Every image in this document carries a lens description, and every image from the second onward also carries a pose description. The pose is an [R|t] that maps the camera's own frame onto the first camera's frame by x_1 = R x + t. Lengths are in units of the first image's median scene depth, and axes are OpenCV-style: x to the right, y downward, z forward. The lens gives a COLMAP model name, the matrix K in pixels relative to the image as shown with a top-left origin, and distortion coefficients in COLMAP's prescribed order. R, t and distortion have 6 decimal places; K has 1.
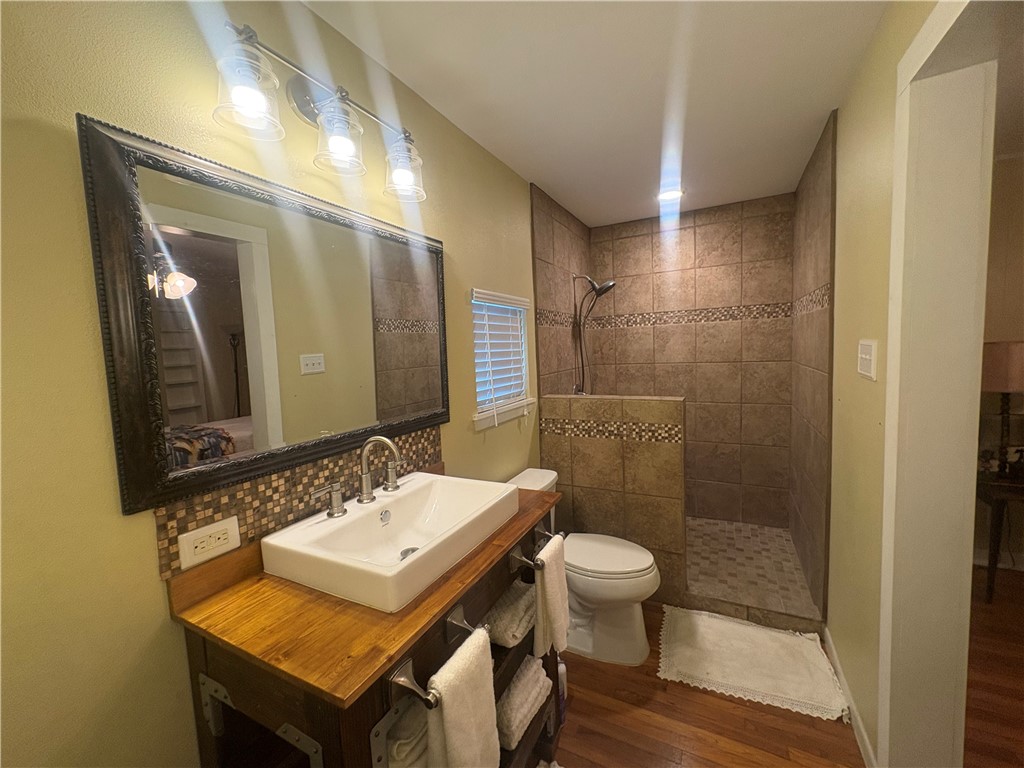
lens RADIAL K [[408.6, 0, 507.1], [0, 408.6, 382.4], [0, 0, 1]] dist [0.000390, -0.000032]
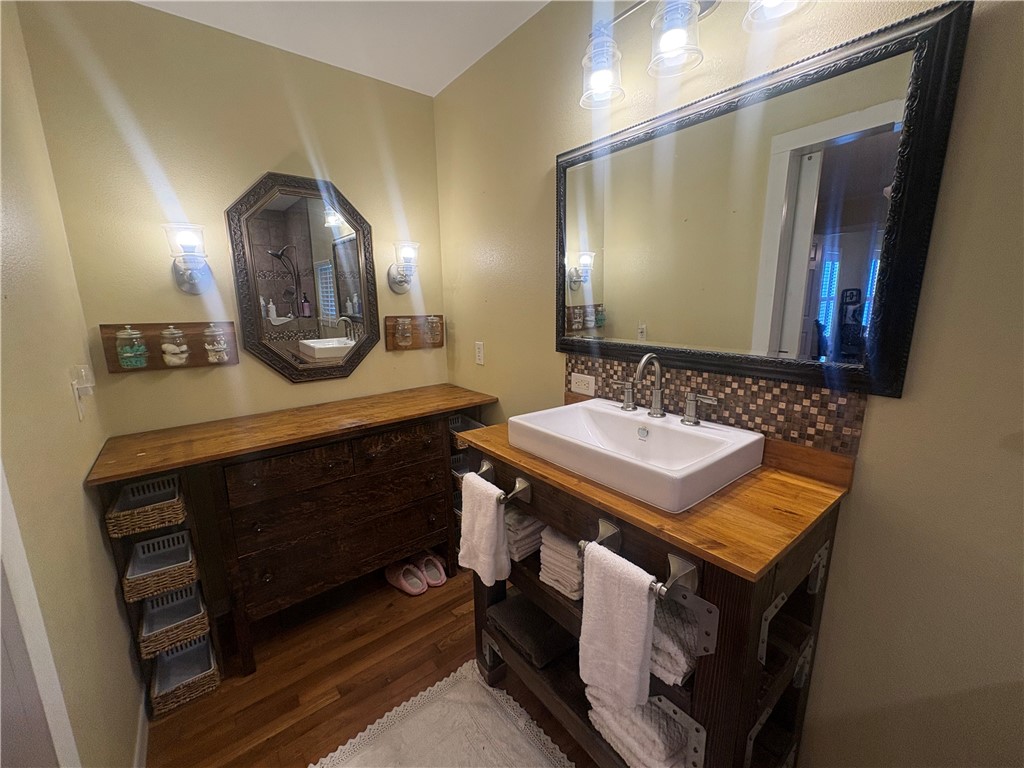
lens RADIAL K [[408.6, 0, 507.1], [0, 408.6, 382.4], [0, 0, 1]] dist [0.000390, -0.000032]
pose [[-0.412834, 0.228400, -0.881704, 0.716856], [-0.043918, 0.961930, 0.269746, -0.054183], [0.909747, 0.150083, -0.387086, 1.063949]]
